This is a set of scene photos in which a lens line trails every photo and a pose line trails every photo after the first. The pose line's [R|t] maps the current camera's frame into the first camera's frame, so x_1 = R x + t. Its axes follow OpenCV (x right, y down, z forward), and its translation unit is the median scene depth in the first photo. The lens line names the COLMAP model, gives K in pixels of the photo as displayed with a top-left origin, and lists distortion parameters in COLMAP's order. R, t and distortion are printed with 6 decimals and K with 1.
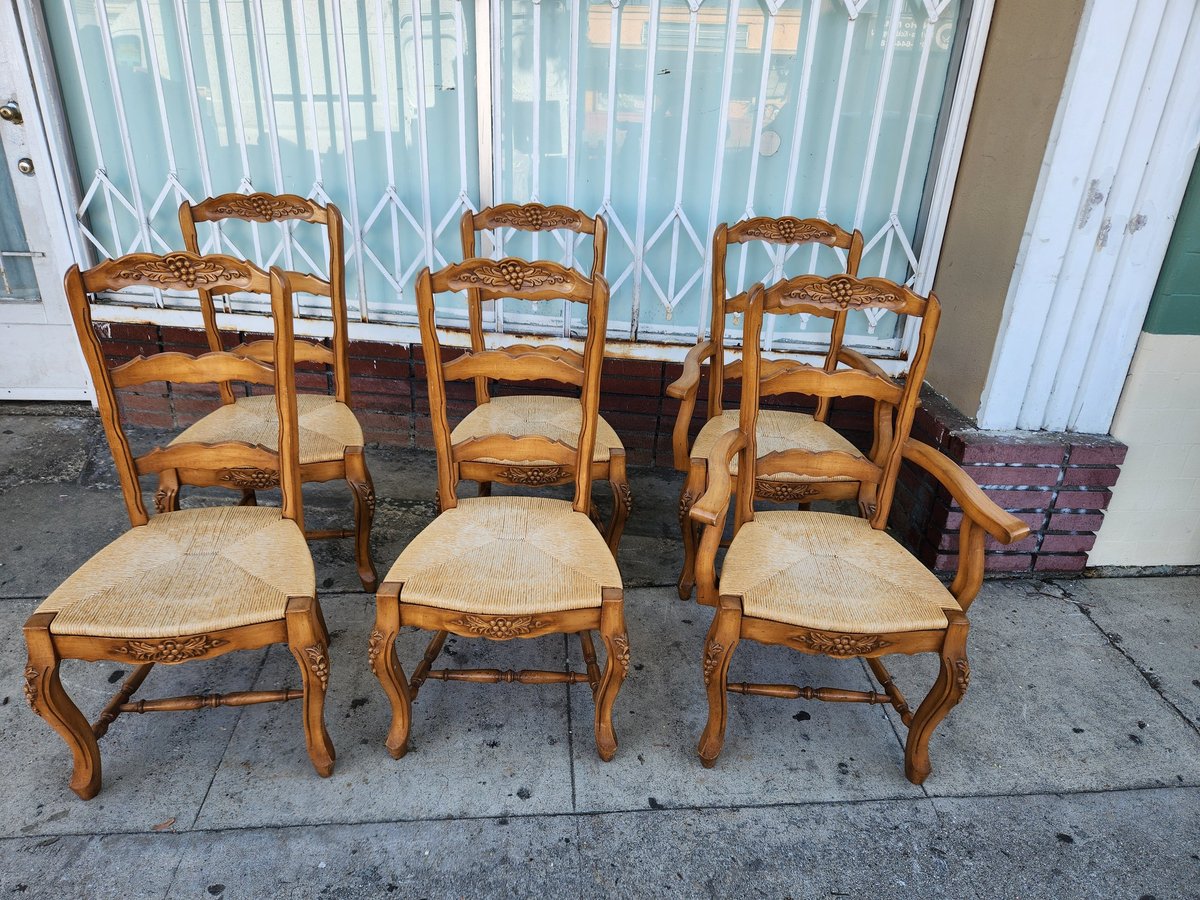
lens RADIAL K [[813.6, 0, 609.1], [0, 813.6, 458.1], [0, 0, 1]] dist [0.051428, -0.048813]
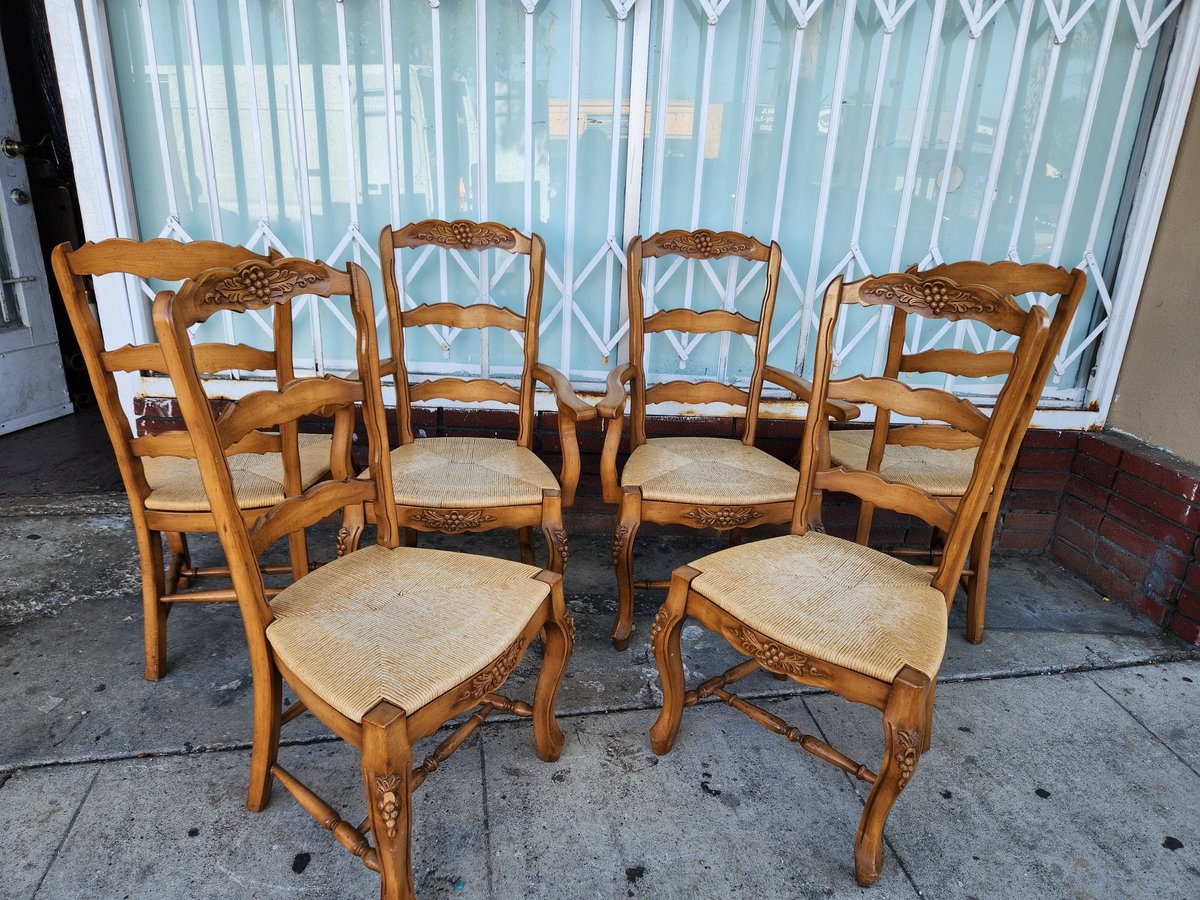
lens RADIAL K [[812.9, 0, 601.9], [0, 812.9, 464.9], [0, 0, 1]] dist [0.056984, -0.051976]
pose [[0.994421, -0.038295, 0.098287, -0.413443], [0.046067, 0.995884, -0.078057, -0.021497], [-0.094893, 0.082149, 0.992092, 0.225788]]
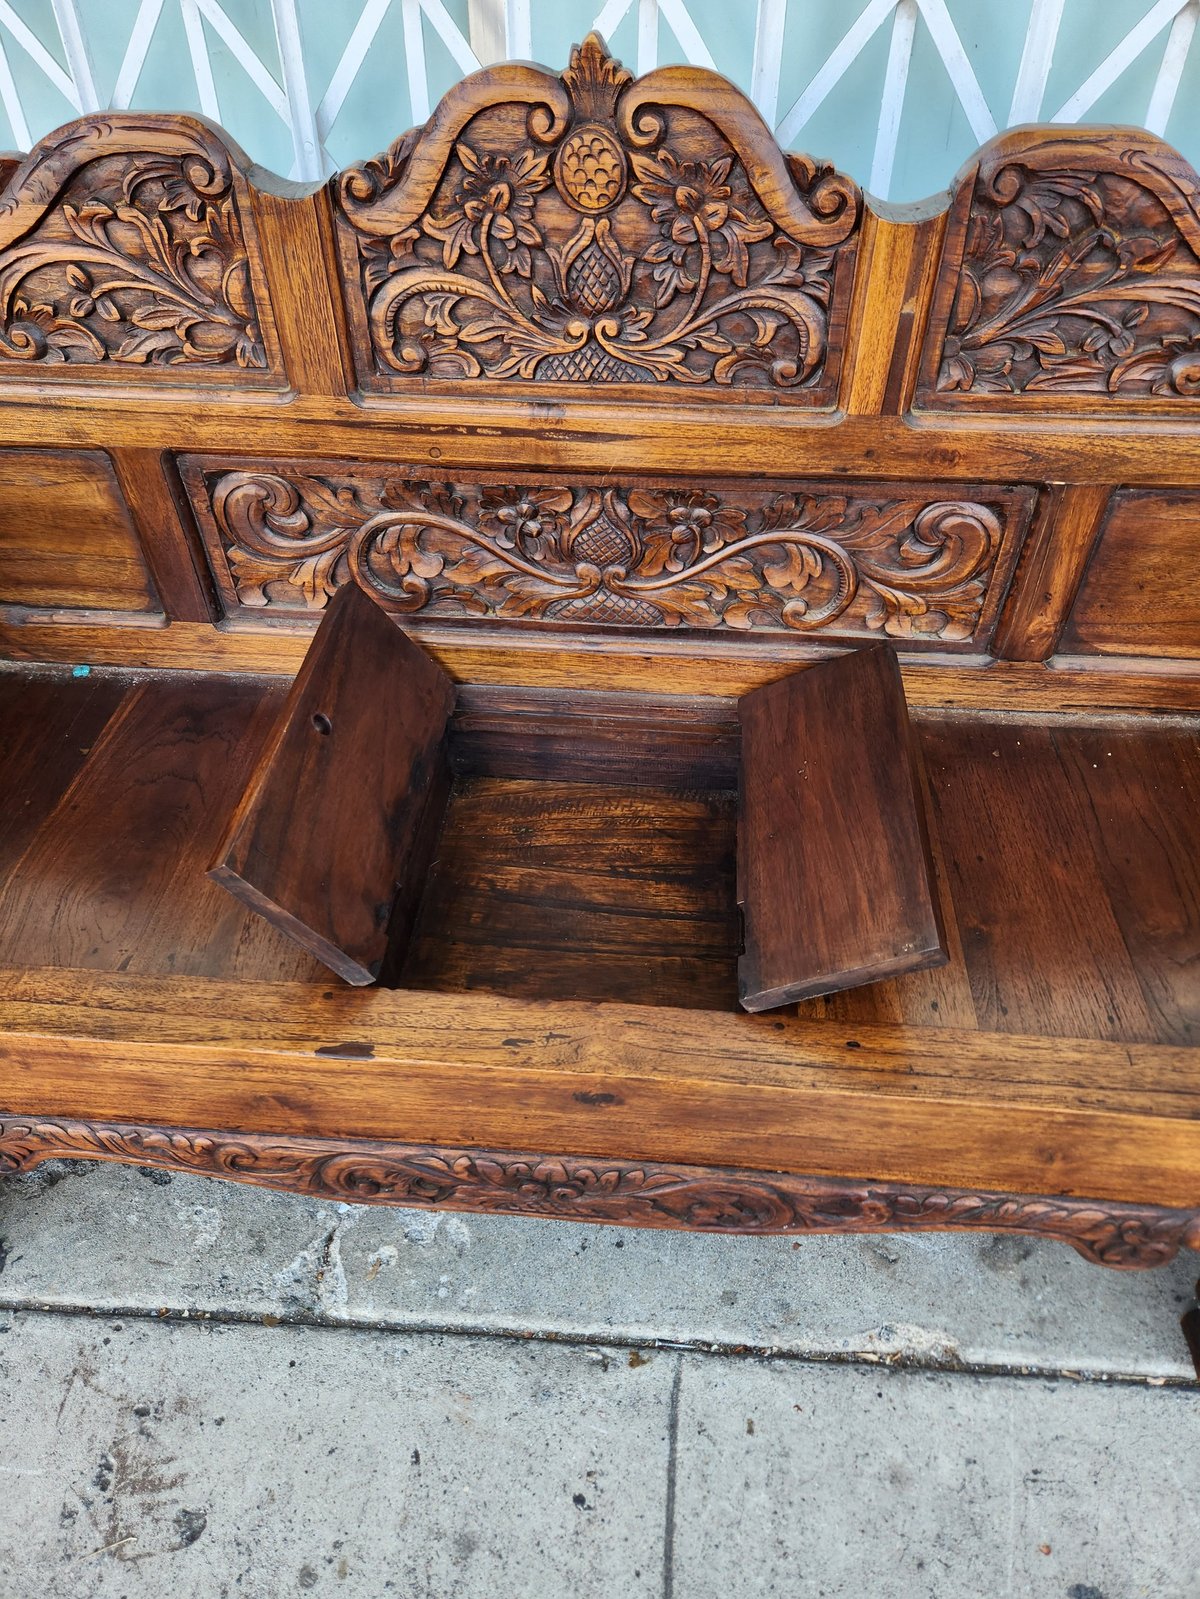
lens RADIAL K [[1085.6, 0, 595.7], [0, 1085.6, 797.5], [0, 0, 1]] dist [0.059207, -0.054084]
pose [[0.985898, 0.070686, -0.151685, -0.045229], [-0.025164, 0.958727, 0.283214, -0.215804], [0.165443, -0.275403, 0.946986, 0.822697]]
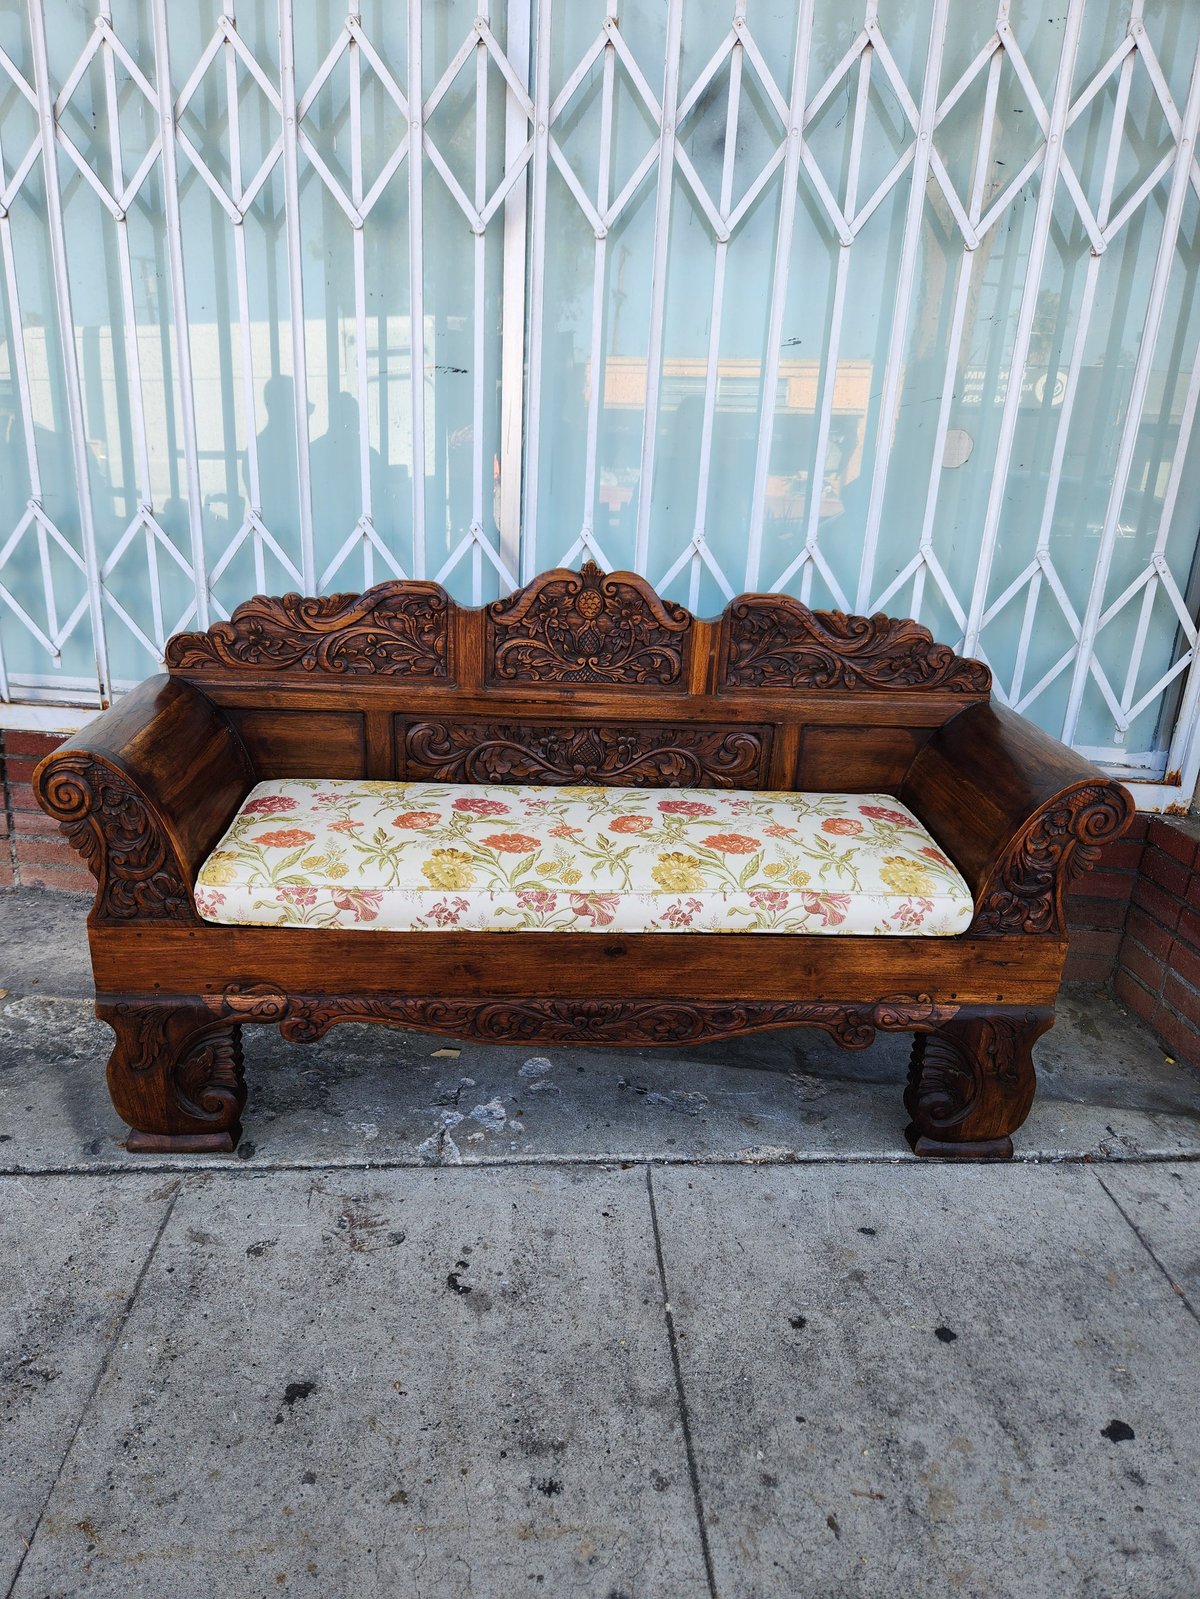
lens RADIAL K [[1083.2, 0, 585.5], [0, 1083.2, 811.6], [0, 0, 1]] dist [0.056984, -0.051976]
pose [[0.999766, 0.005509, -0.020907, -0.105717], [-0.007790, 0.993828, -0.110662, -0.005838], [0.020168, 0.110799, 0.993638, 0.246443]]
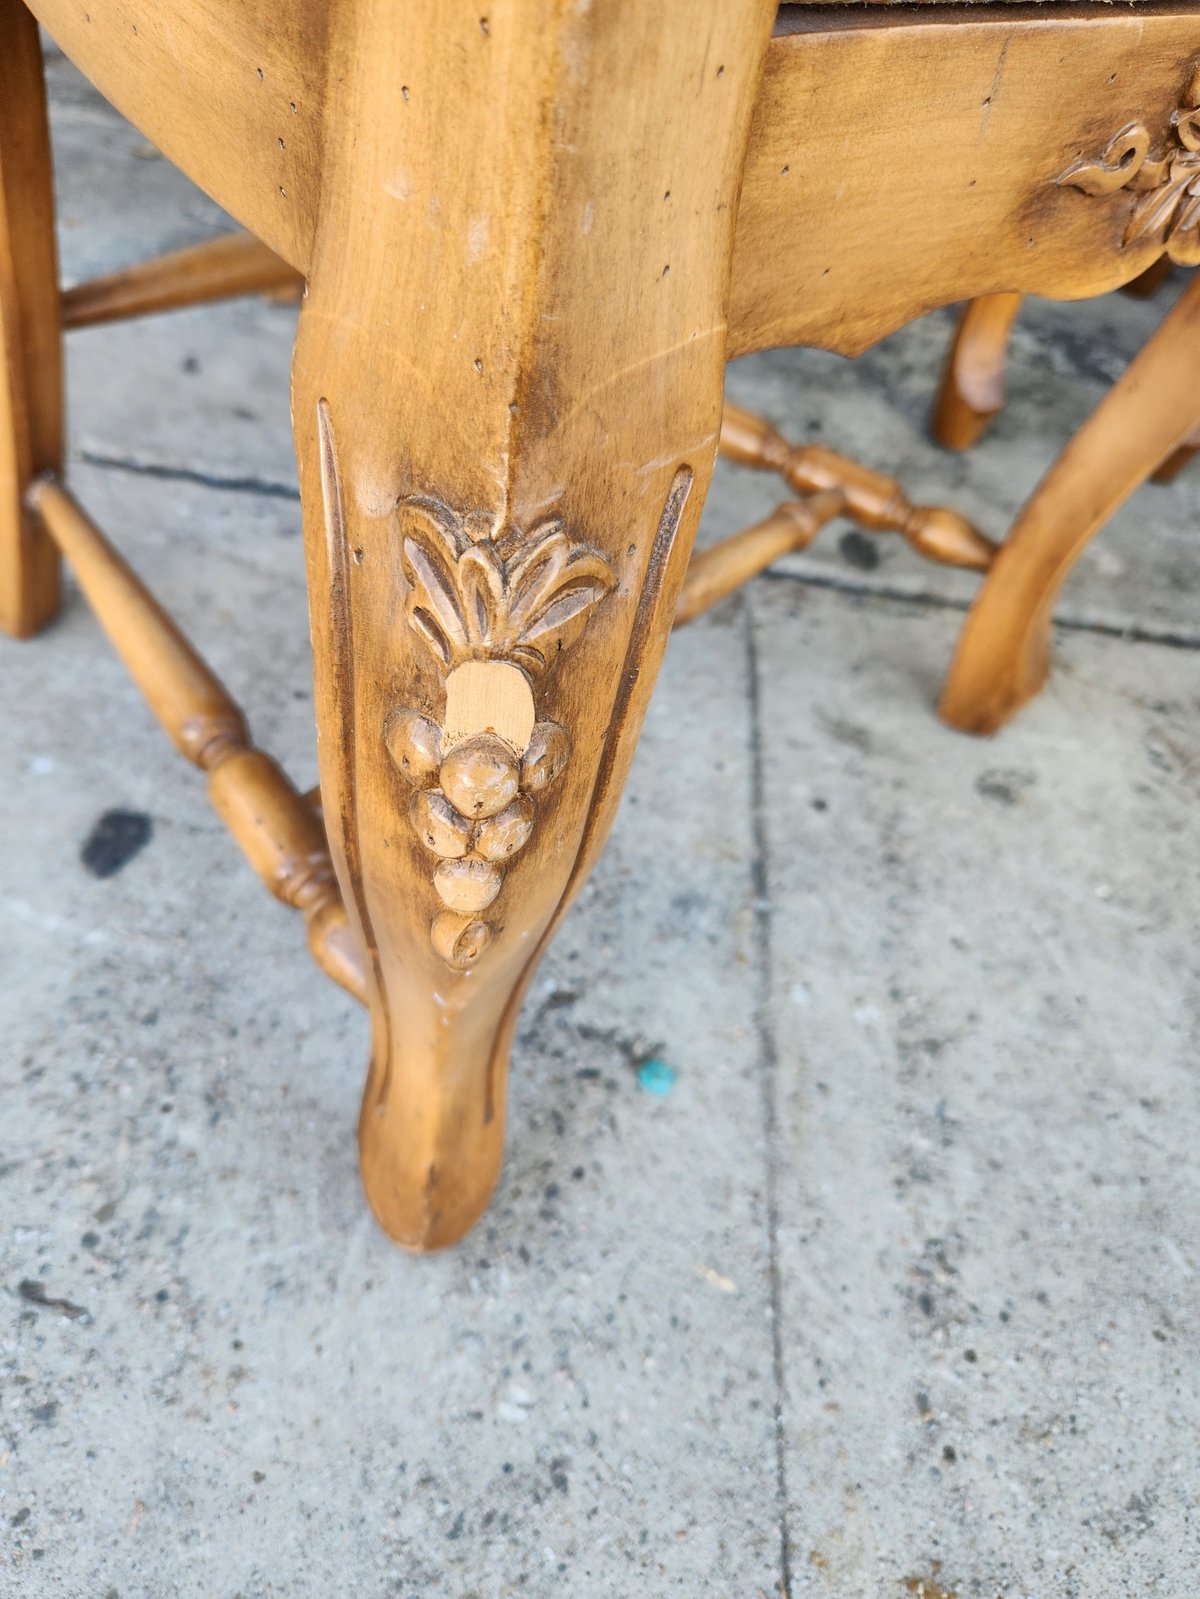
lens RADIAL K [[1156.8, 0, 598.5], [0, 1156.8, 794.8], [0, 0, 1]] dist [0.035873, -0.054367]
pose [[0.983311, 0.181882, -0.004280, -0.511620], [-0.170317, 0.928553, 0.329820, 0.147340], [0.063963, -0.323586, 0.944034, 0.785904]]
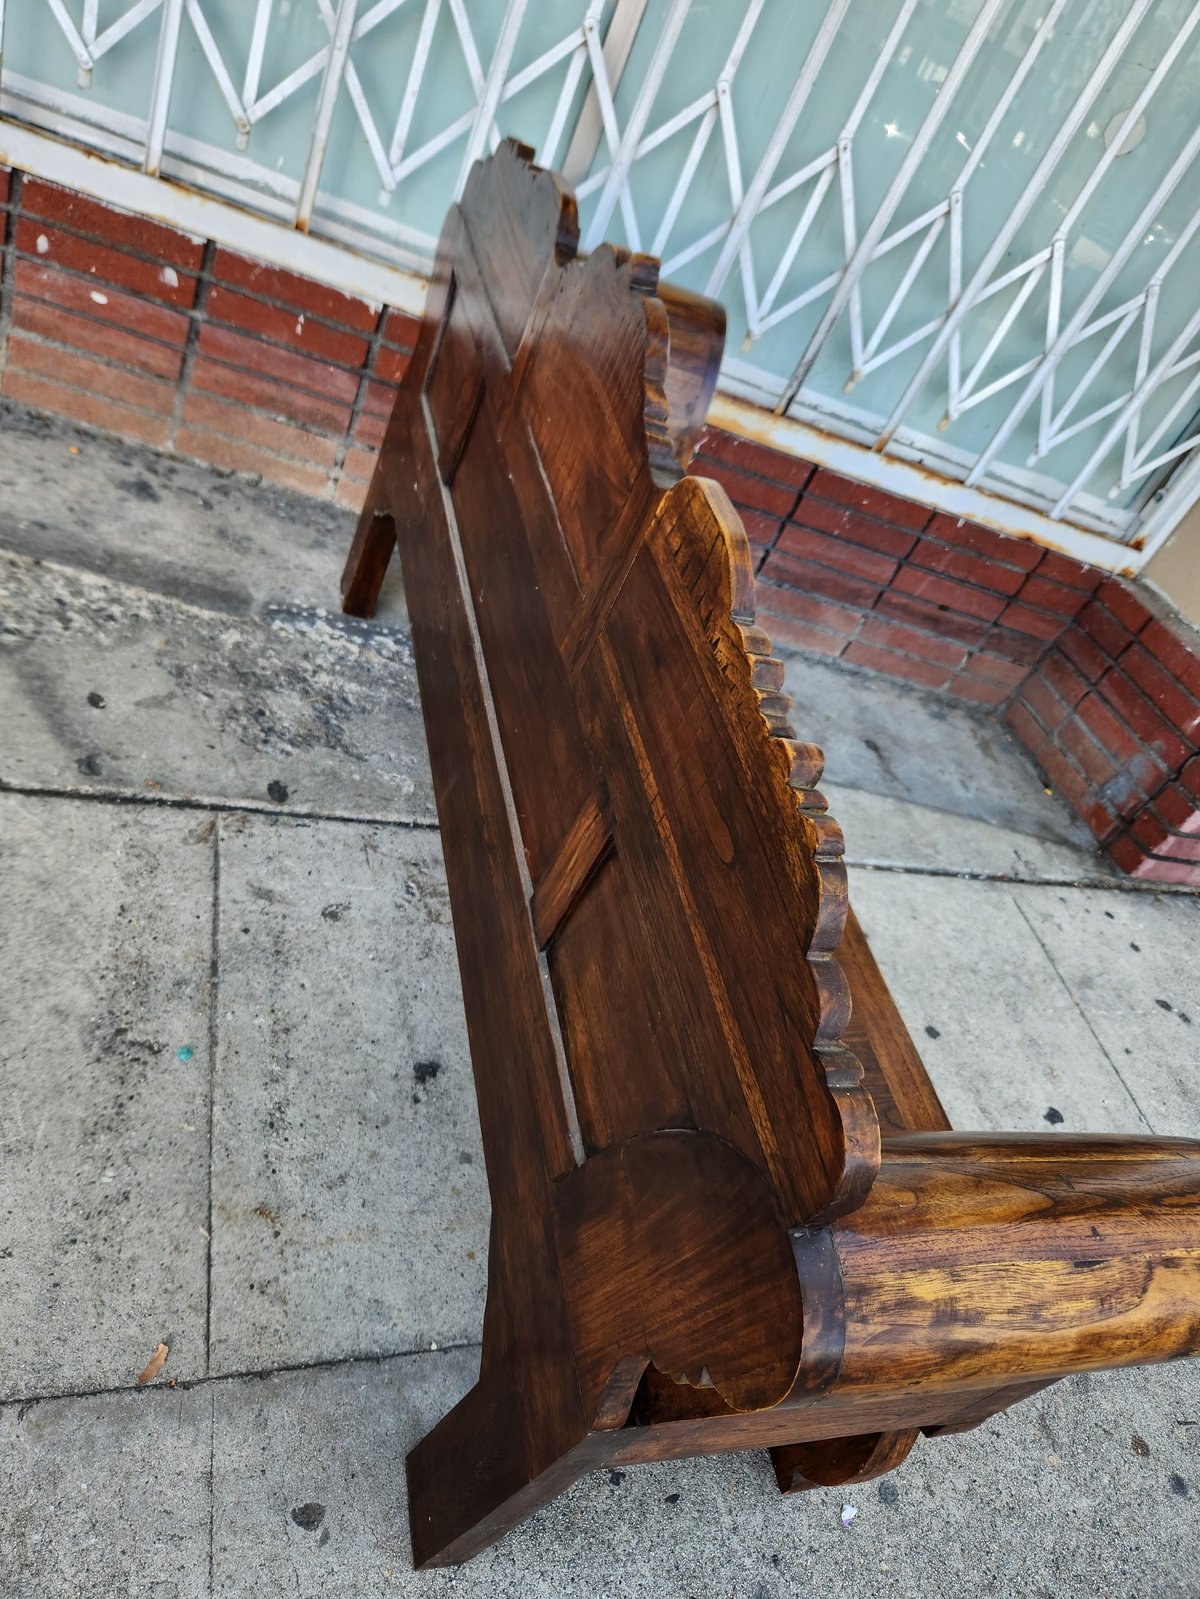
lens RADIAL K [[1085.6, 0, 595.7], [0, 1085.6, 797.5], [0, 0, 1]] dist [0.059207, -0.054084]
pose [[0.929330, 0.133149, 0.344407, -0.493404], [-0.226557, 0.942133, 0.247099, -0.077571], [-0.291577, -0.307664, 0.905718, 0.388149]]
